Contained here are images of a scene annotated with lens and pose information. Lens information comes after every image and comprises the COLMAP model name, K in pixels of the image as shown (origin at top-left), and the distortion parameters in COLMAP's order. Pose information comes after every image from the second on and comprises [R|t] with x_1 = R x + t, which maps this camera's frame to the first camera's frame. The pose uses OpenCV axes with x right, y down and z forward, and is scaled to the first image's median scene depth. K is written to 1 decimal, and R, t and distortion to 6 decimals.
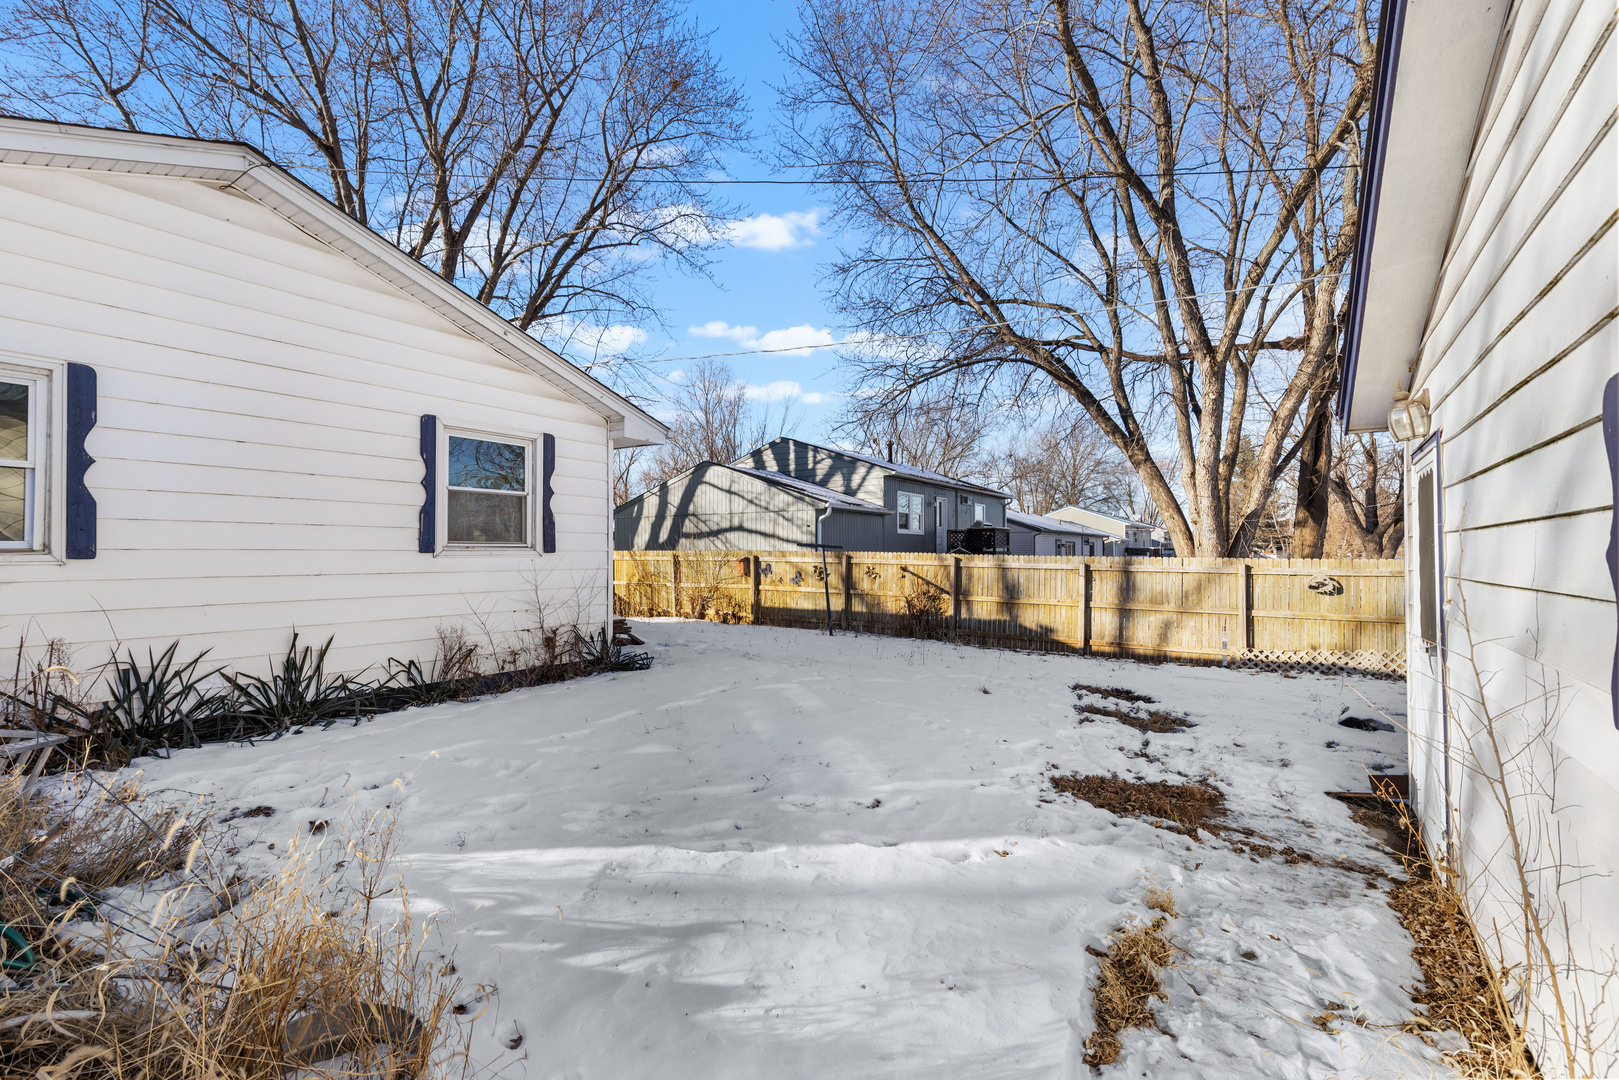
lens RADIAL K [[737.2, 0, 823.7], [0, 737.2, 543.4], [0, 0, 1]] dist [0.009828, -0.001991]
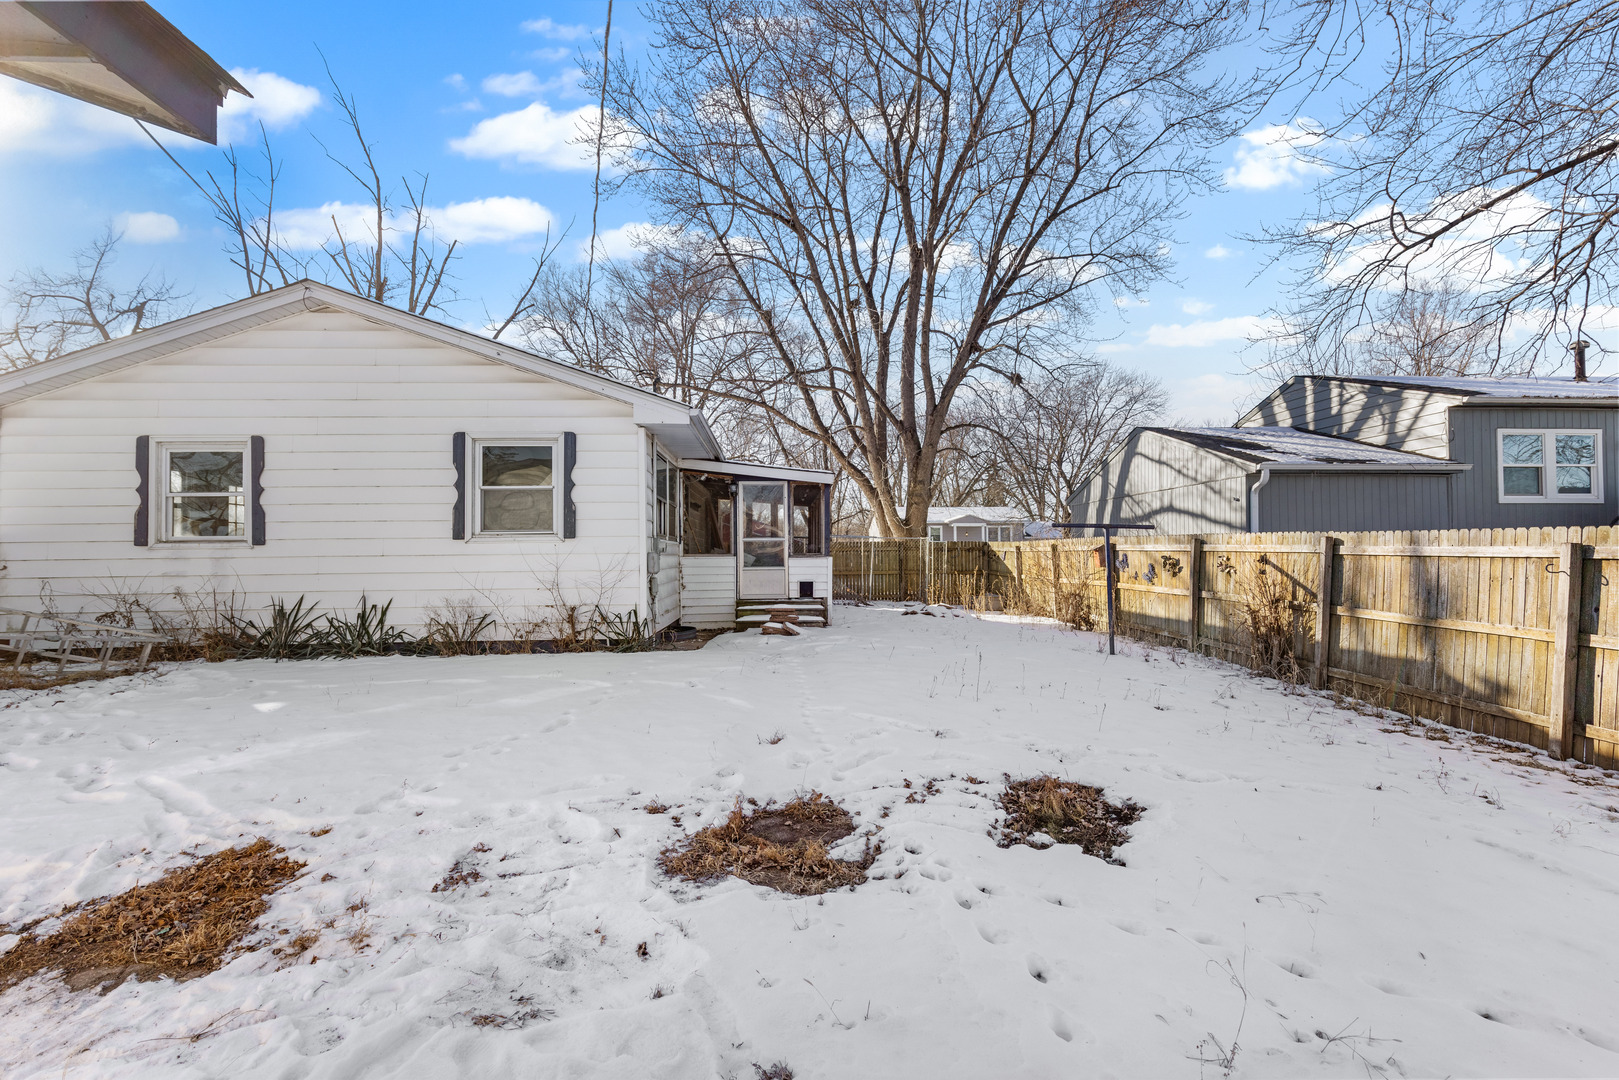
lens RADIAL K [[737.2, 0, 816.5], [0, 737.2, 543.6], [0, 0, 1]] dist [0.009828, -0.001991]
pose [[0.577491, -0.018271, -0.816193, 0.385108], [0.020328, 0.999761, -0.007997, 0.018606], [0.816144, -0.011973, 0.577725, 0.336614]]
